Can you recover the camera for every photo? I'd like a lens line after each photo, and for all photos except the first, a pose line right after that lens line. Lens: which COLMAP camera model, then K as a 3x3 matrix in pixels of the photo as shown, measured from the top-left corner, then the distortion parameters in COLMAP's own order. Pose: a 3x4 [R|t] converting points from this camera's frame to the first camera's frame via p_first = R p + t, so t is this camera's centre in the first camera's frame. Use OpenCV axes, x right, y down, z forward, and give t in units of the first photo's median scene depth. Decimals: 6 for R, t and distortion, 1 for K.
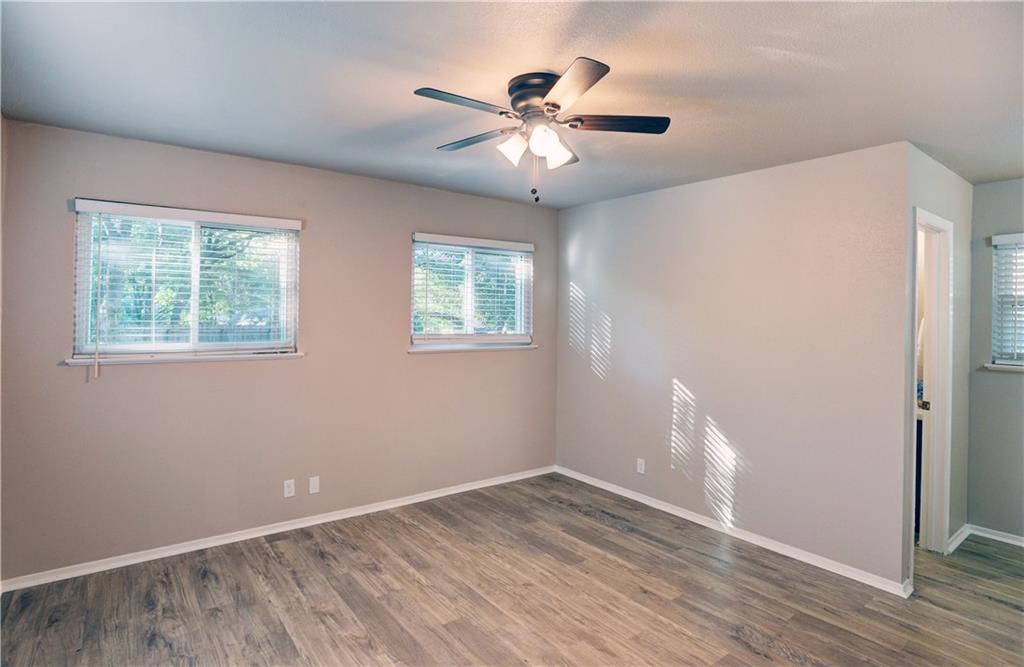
lens RADIAL K [[542.5, 0, 514.9], [0, 542.5, 328.4], [0, 0, 1]] dist [-0.034156, 0.004125]
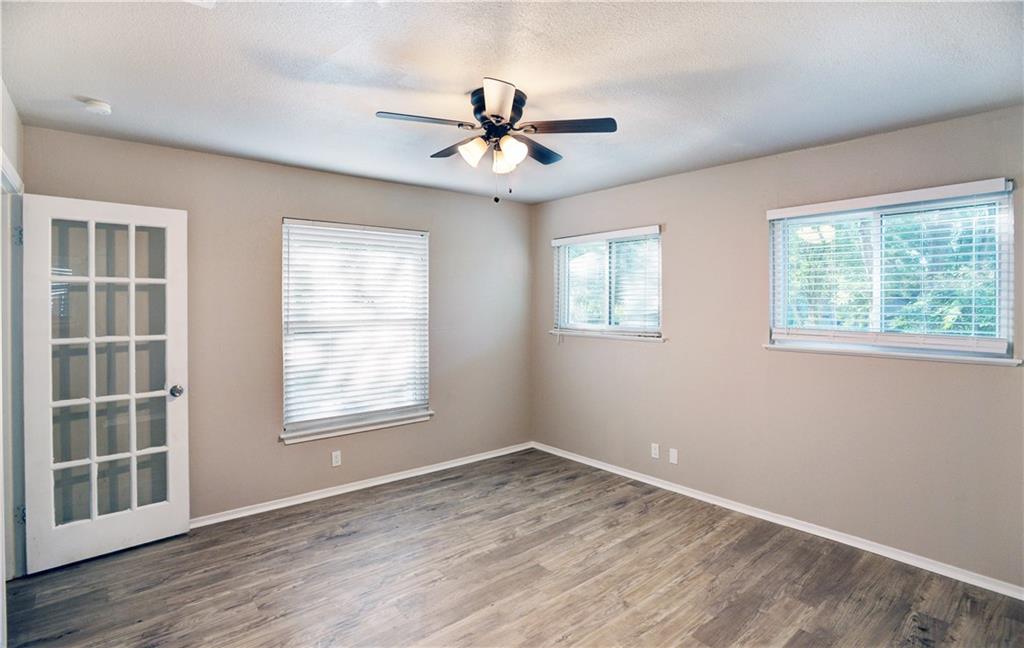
lens RADIAL K [[508.1, 0, 509.3], [0, 508.1, 315.5], [0, 0, 1]] dist [-0.046992, 0.009601]
pose [[0.037060, 0.009139, -0.999271, 0.768430], [-0.029658, 0.999528, 0.008042, -0.002606], [0.998873, 0.029339, 0.037314, 0.698700]]
